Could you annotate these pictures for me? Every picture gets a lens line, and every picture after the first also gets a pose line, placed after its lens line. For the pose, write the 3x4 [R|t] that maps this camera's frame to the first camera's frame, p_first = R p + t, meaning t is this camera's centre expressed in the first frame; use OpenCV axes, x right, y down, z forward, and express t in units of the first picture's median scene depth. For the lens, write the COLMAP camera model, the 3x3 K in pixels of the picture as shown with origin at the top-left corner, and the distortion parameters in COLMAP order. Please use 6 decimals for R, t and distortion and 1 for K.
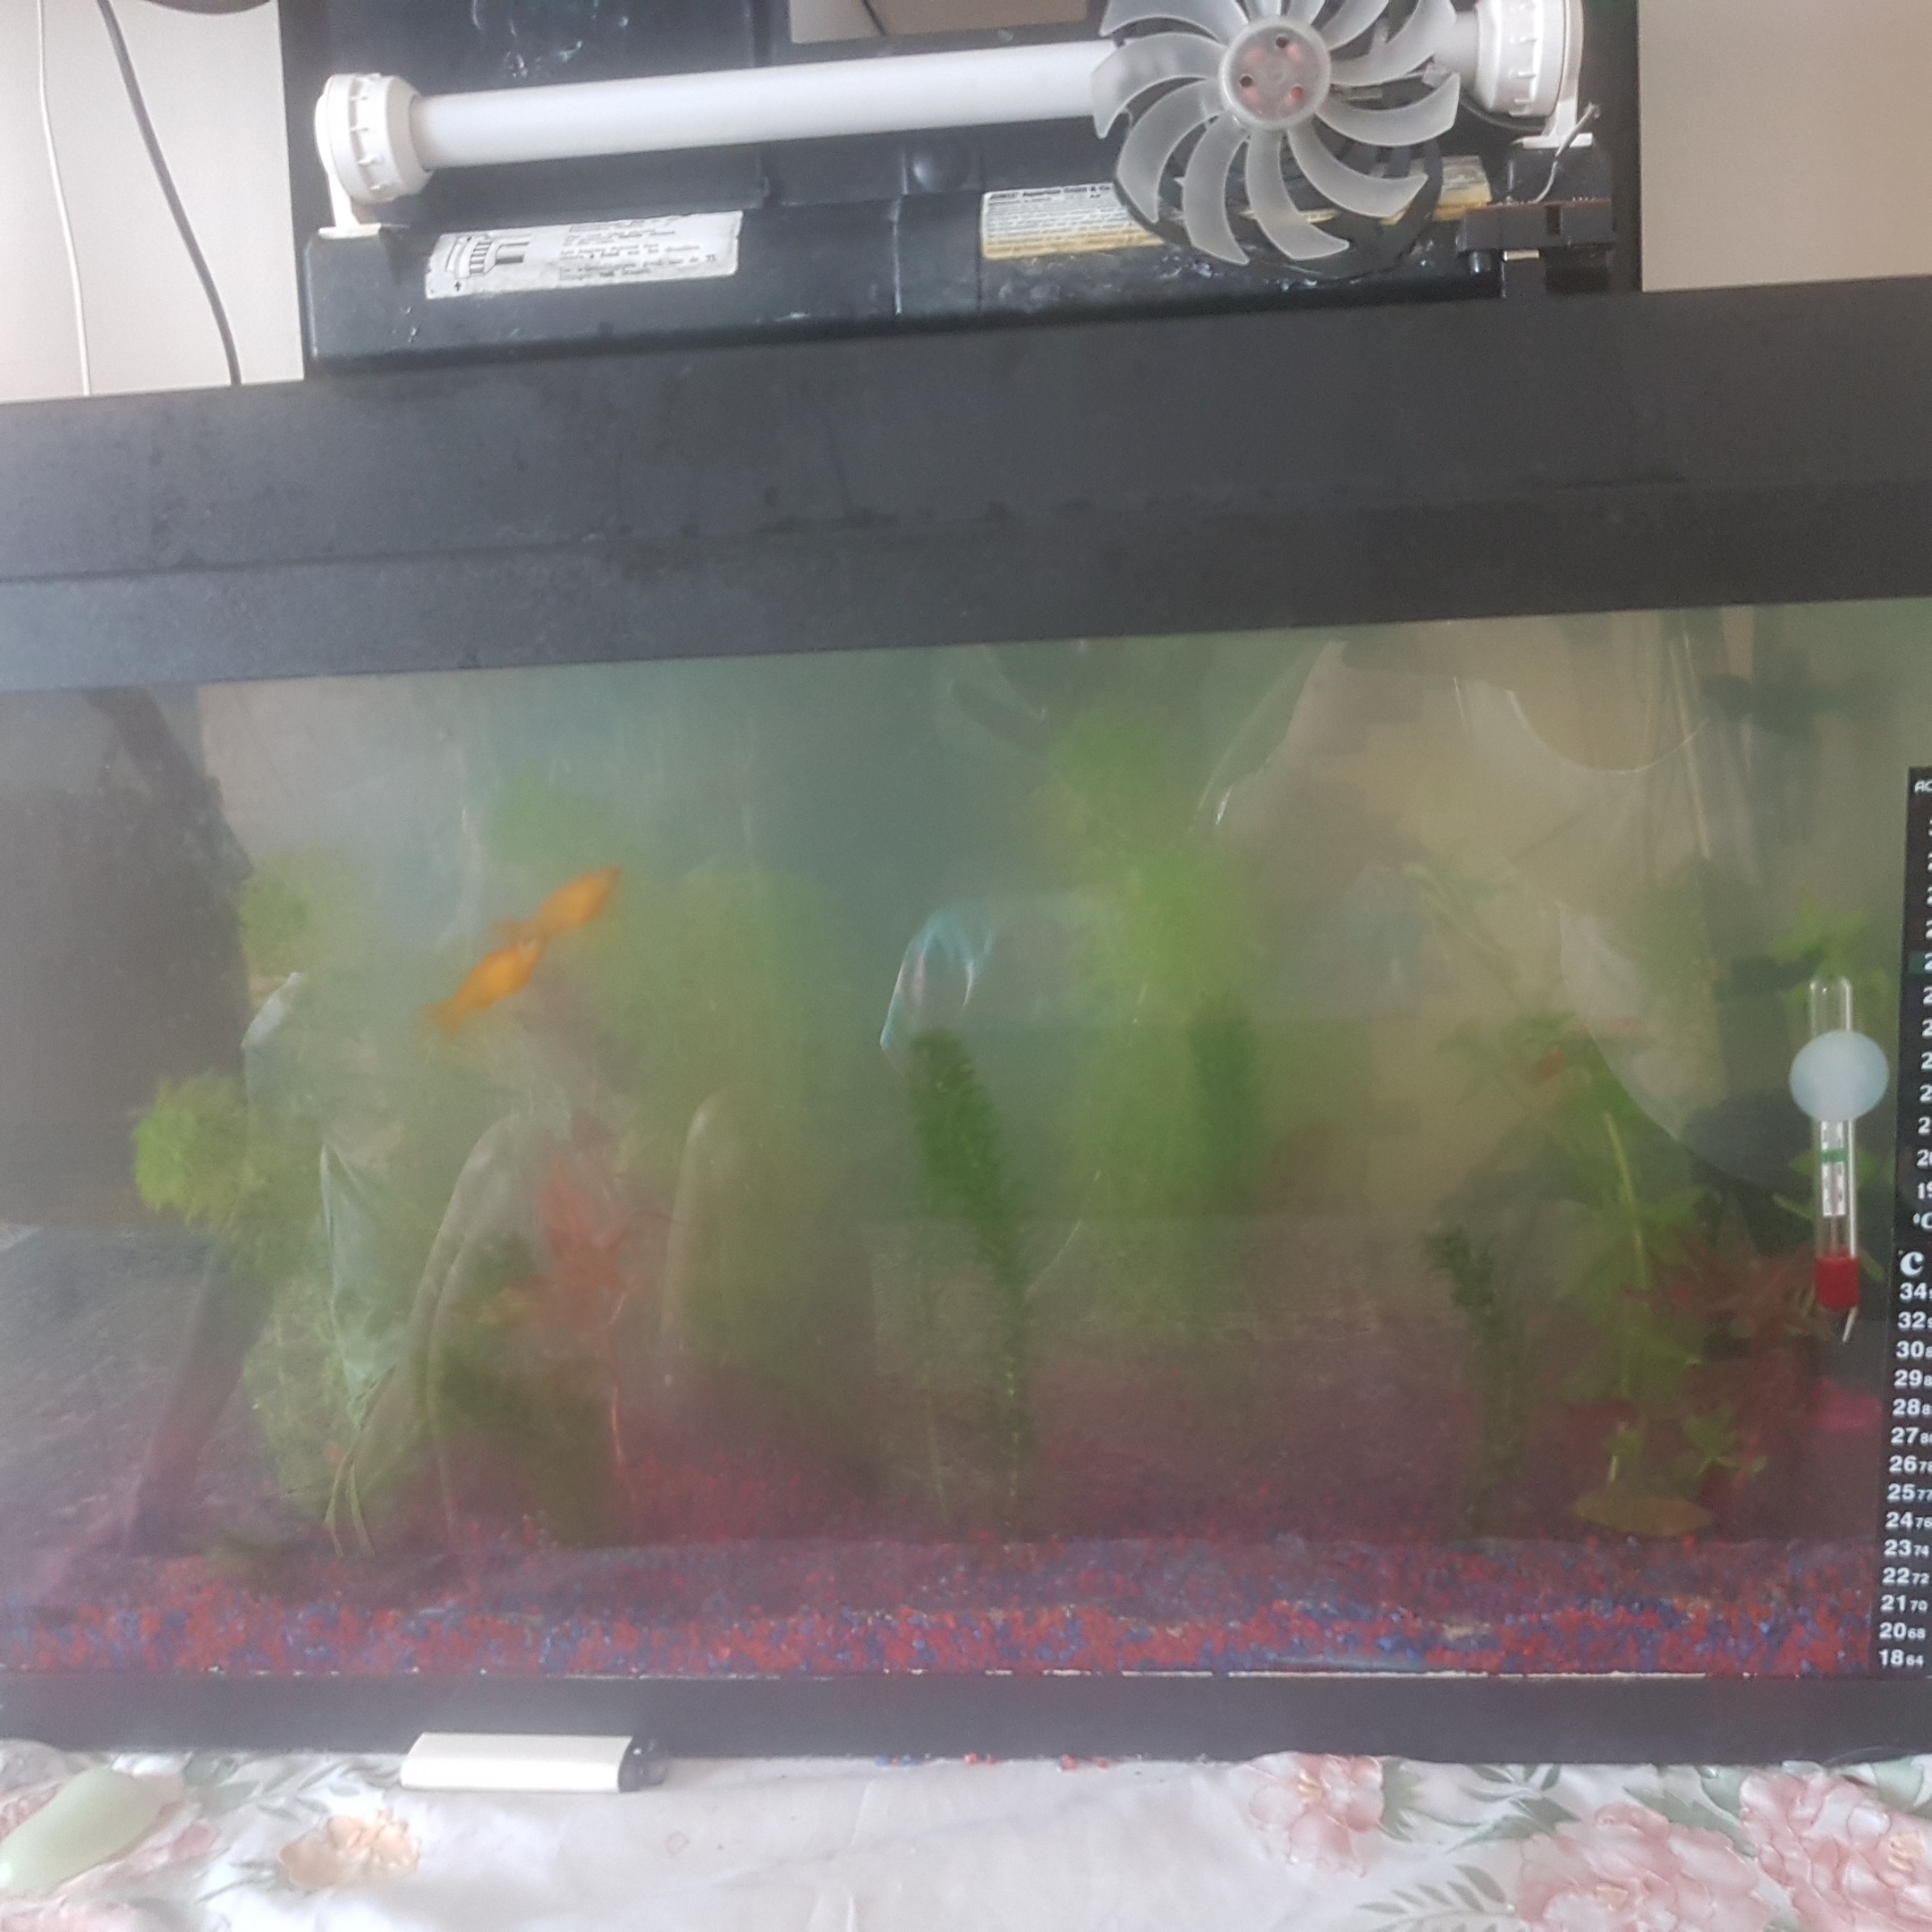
lens RADIAL K [[1929.6, 0, 986.5], [0, 1929.6, 989.1], [0, 0, 1]] dist [-0.016891, -0.019415]
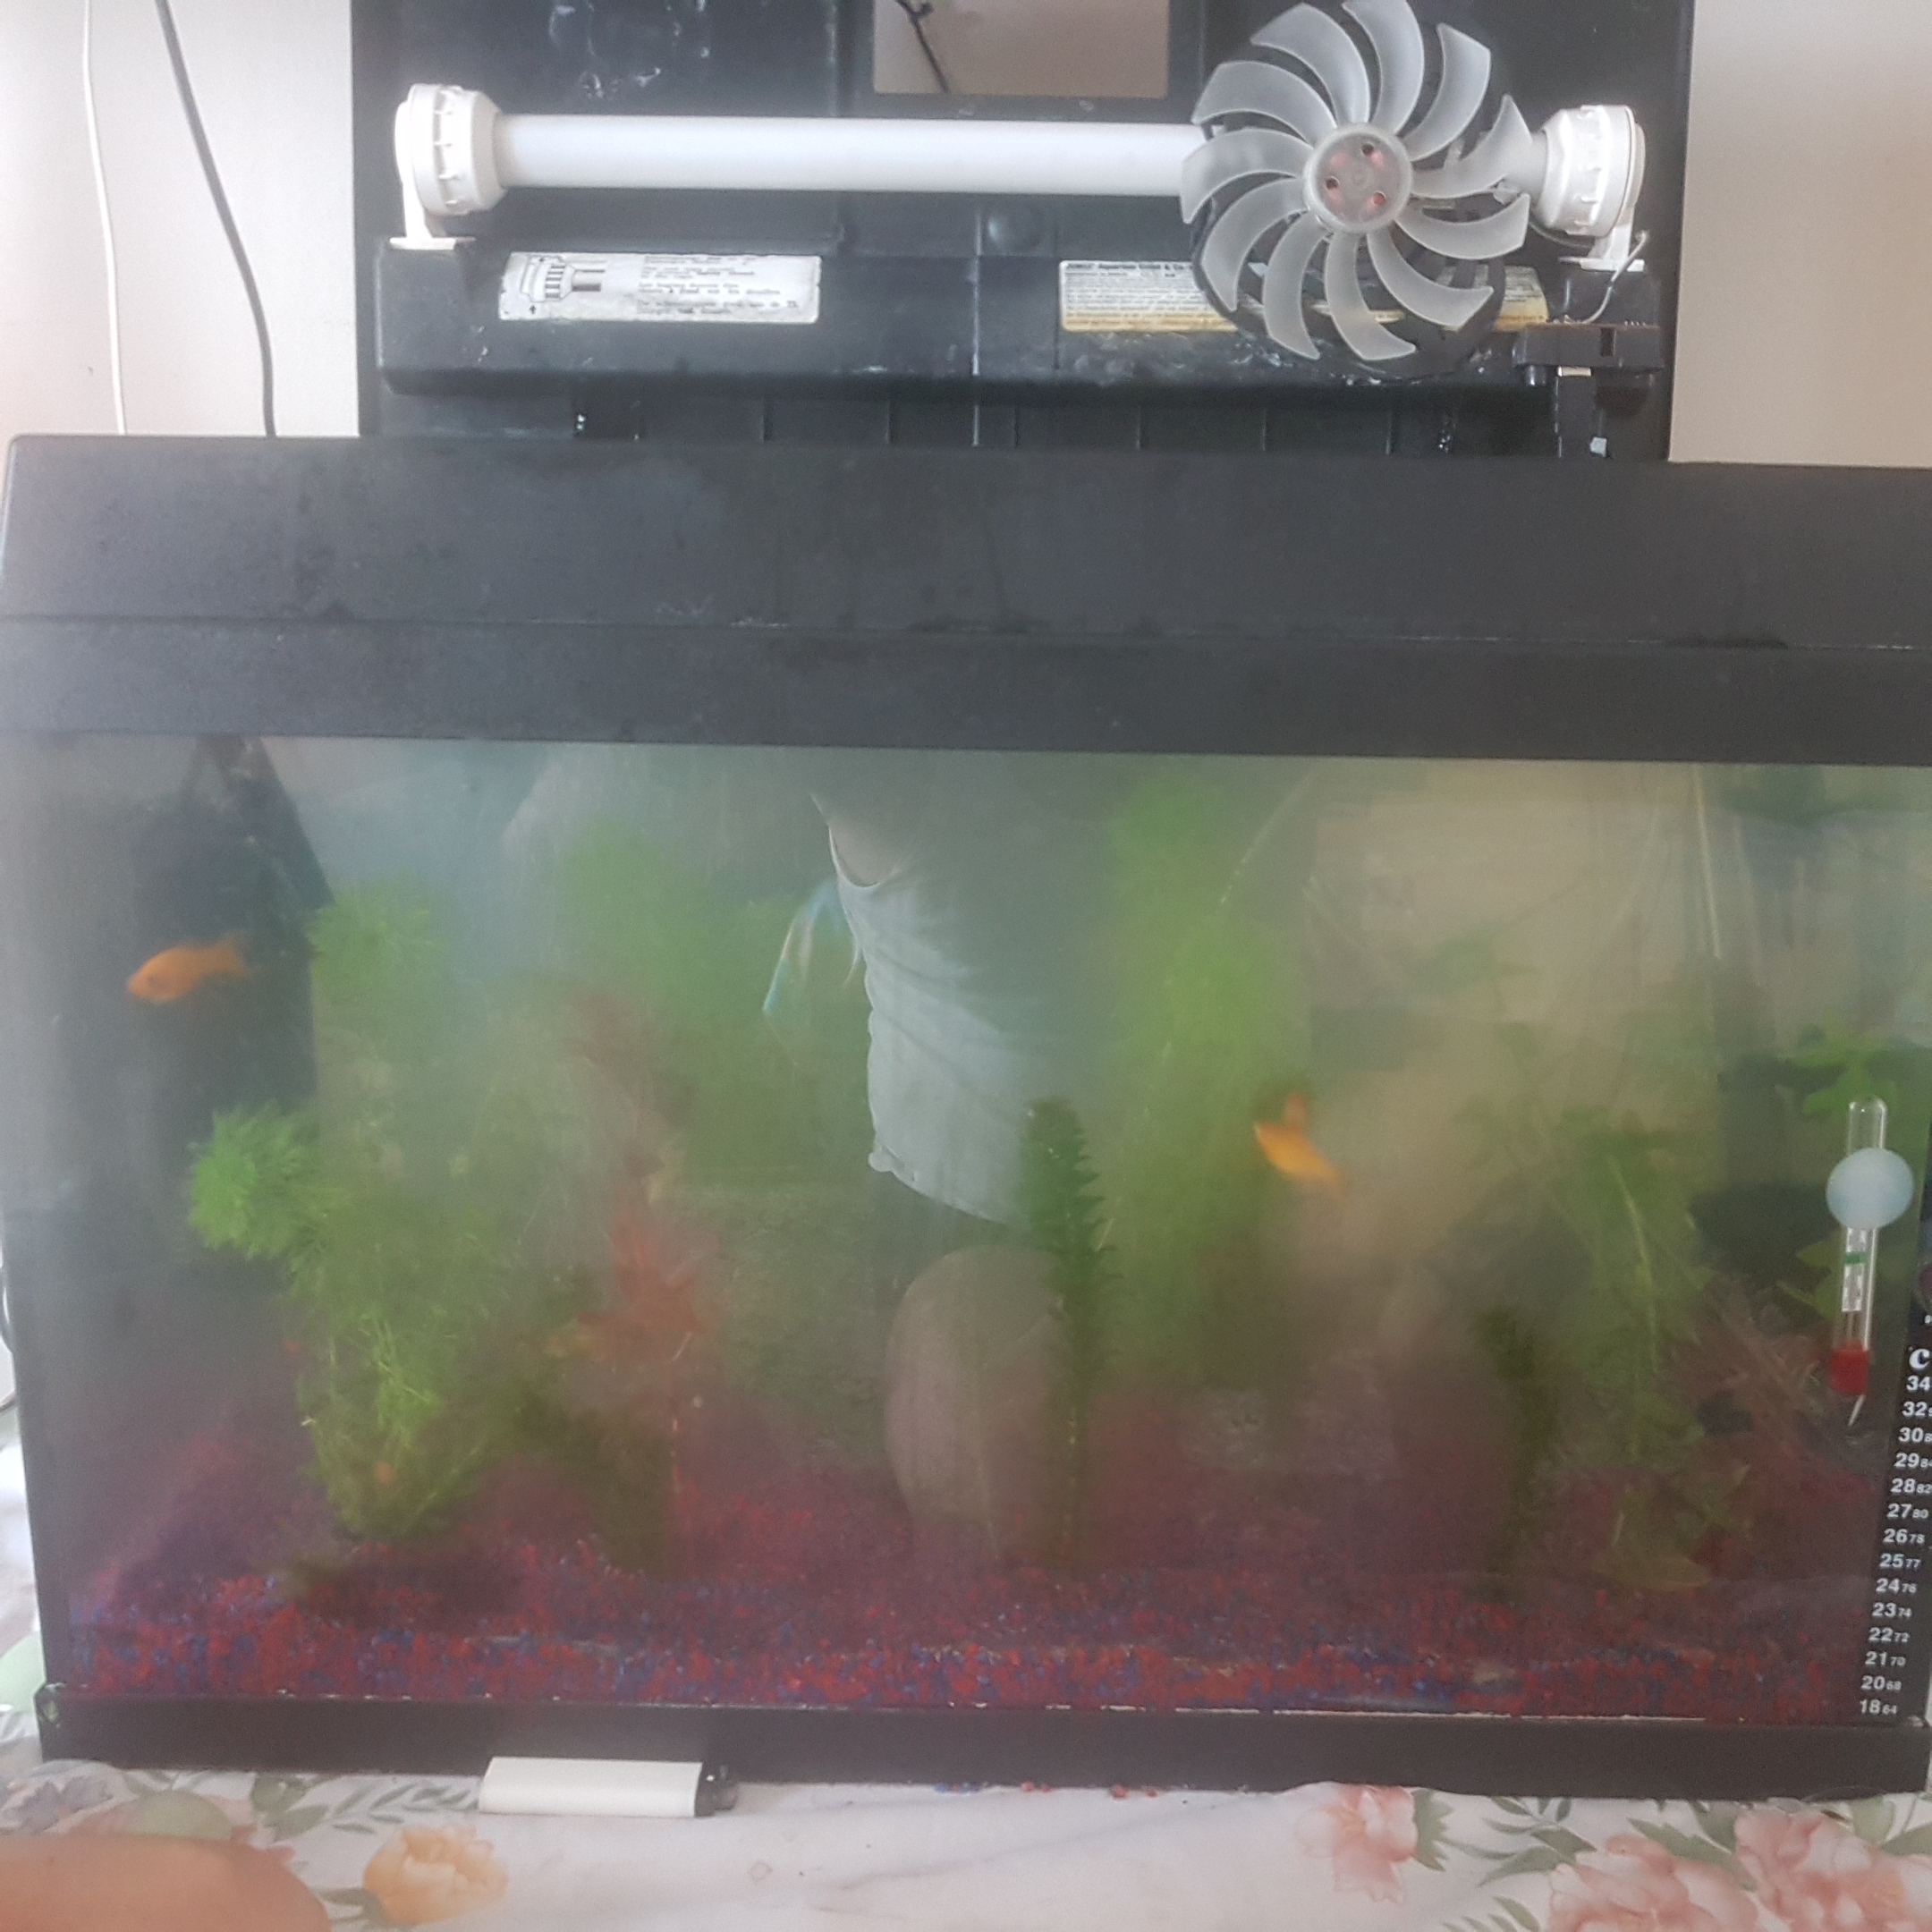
lens RADIAL K [[1929.6, 0, 986.5], [0, 1929.6, 989.1], [0, 0, 1]] dist [-0.016891, -0.019415]
pose [[0.994087, 0.047723, 0.097539, -0.159760], [-0.050496, 0.998382, 0.026157, -0.067006], [-0.096133, -0.030927, 0.994888, -0.038565]]
